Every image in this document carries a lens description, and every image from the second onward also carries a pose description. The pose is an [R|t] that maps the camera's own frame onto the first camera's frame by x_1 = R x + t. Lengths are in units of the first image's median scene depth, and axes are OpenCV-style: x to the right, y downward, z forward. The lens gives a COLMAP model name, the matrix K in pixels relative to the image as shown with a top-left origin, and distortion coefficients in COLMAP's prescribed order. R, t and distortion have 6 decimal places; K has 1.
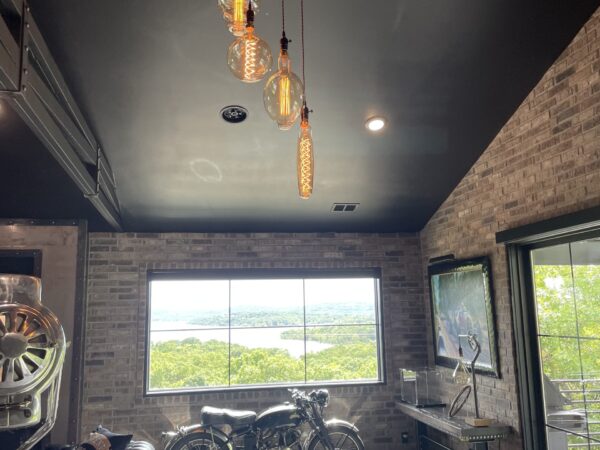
lens RADIAL K [[601.5, 0, 301.4], [0, 601.5, 217.7], [0, 0, 1]] dist [0.096420, -0.092995]
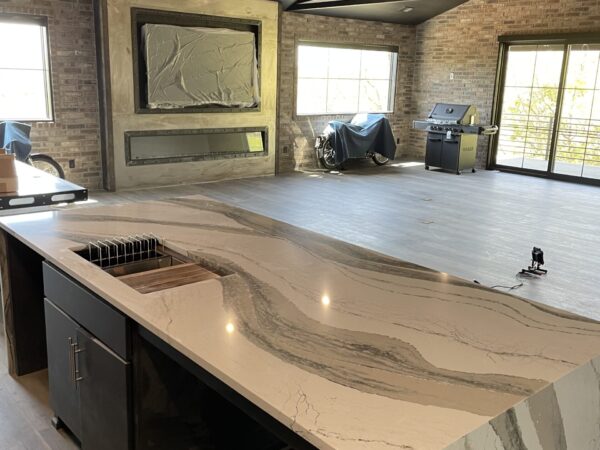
lens RADIAL K [[601.5, 0, 301.4], [0, 601.5, 217.7], [0, 0, 1]] dist [0.096420, -0.092995]
pose [[0.865294, -0.068908, 0.496506, -1.142013], [-0.126400, 0.928503, 0.349148, -0.035374], [-0.485067, -0.364874, 0.794718, -0.467707]]
